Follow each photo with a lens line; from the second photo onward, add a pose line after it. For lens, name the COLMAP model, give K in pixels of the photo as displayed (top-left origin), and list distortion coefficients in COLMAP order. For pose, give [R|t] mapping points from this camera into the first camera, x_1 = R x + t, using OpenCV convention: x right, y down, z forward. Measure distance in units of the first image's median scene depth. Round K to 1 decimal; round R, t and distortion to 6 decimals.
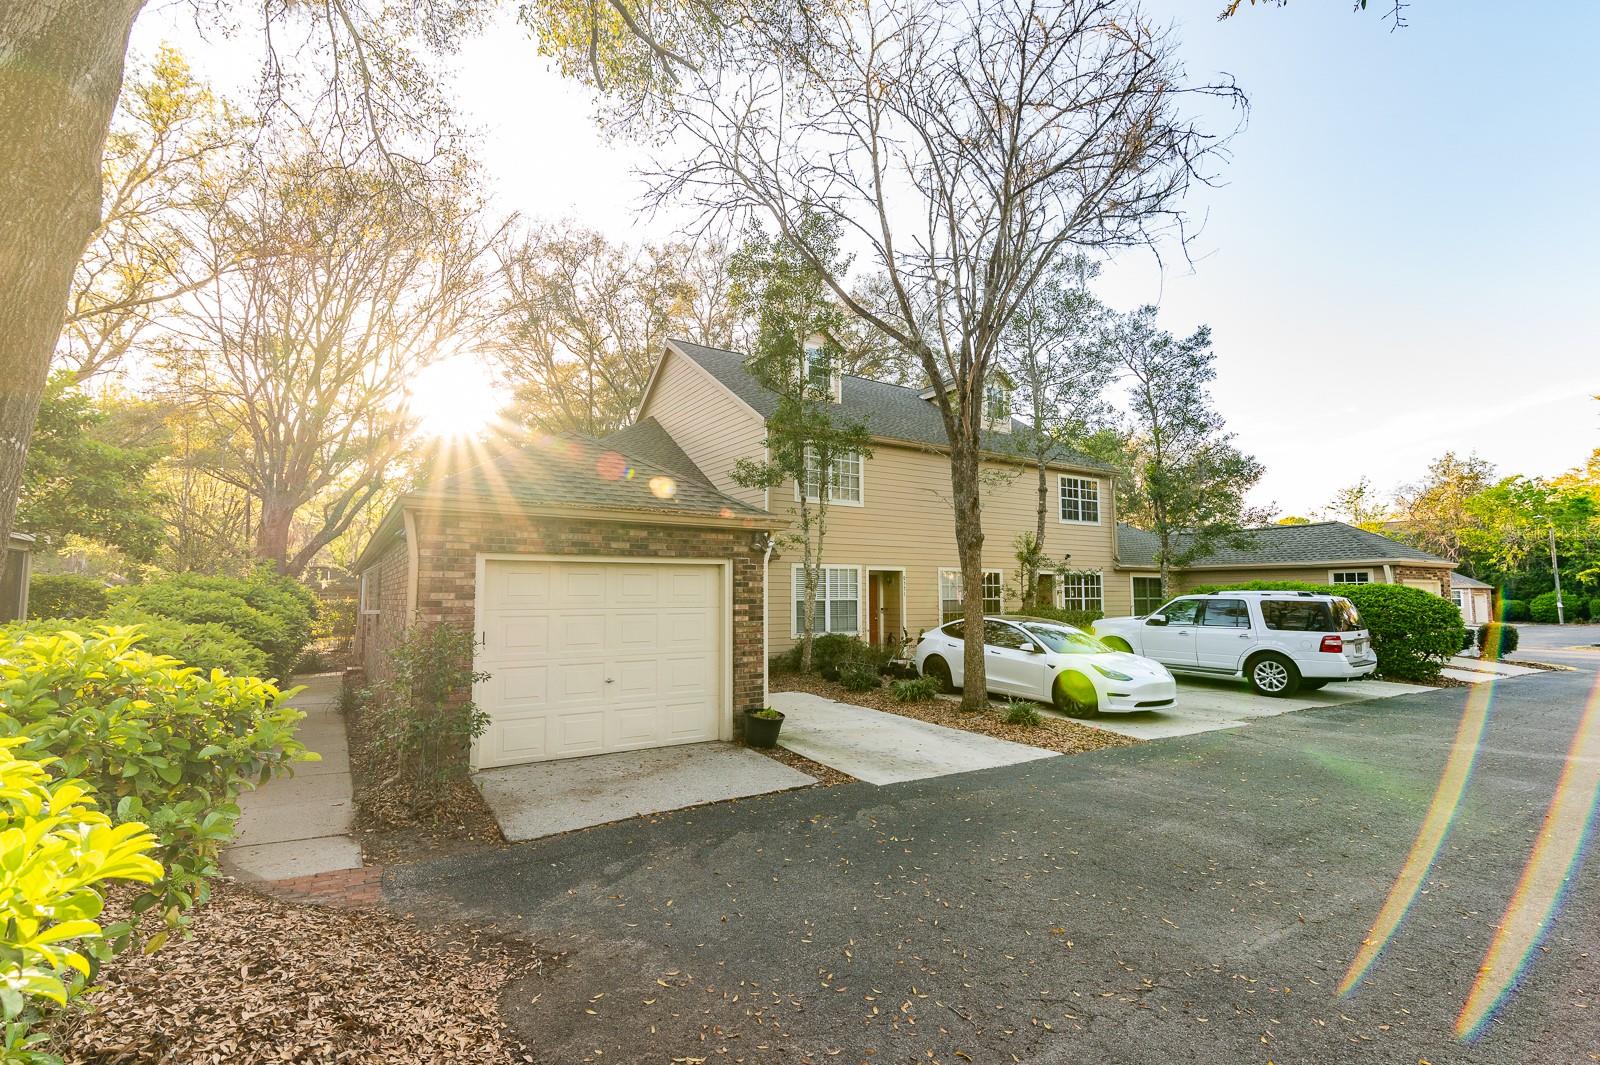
lens RADIAL K [[729.2, 0, 812.0], [0, 729.2, 536.5], [0, 0, 1]] dist [0.013106, 0.000237]
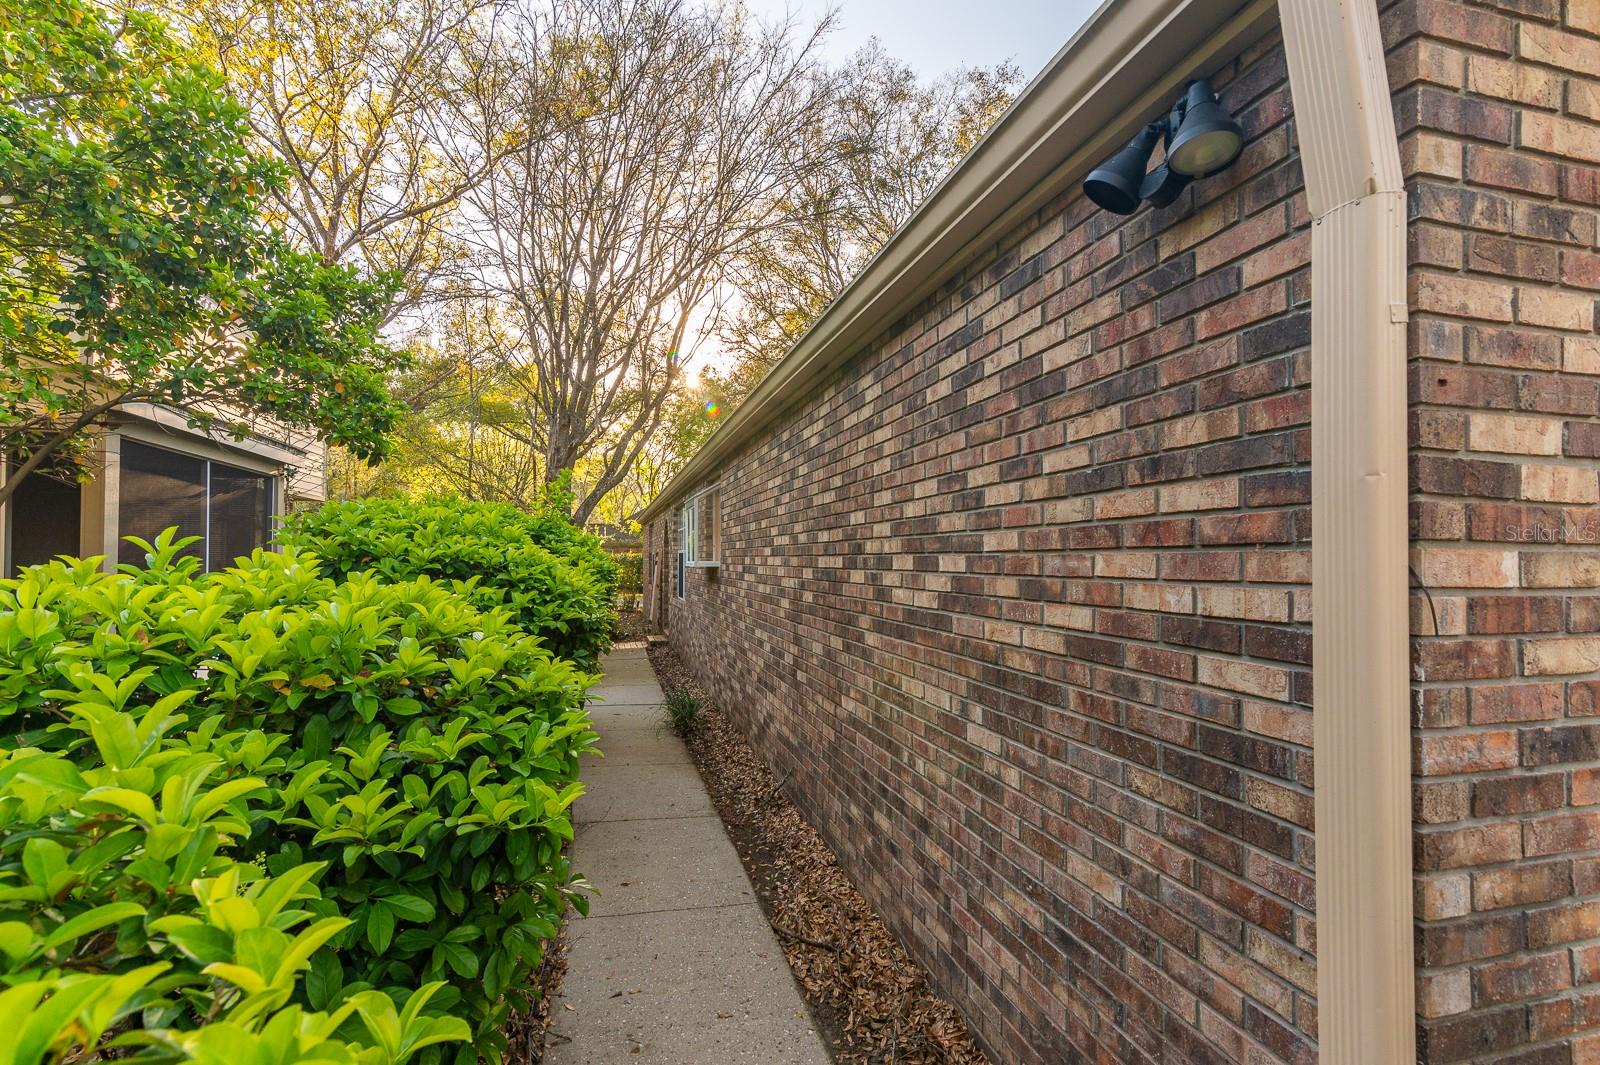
lens RADIAL K [[729.2, 0, 793.7], [0, 729.2, 542.5], [0, 0, 1]] dist [0.013106, 0.000237]
pose [[0.950200, -0.001608, -0.311636, -0.208534], [0.020485, 0.998146, 0.057311, 0.031667], [0.310966, -0.060841, 0.948472, 0.272929]]
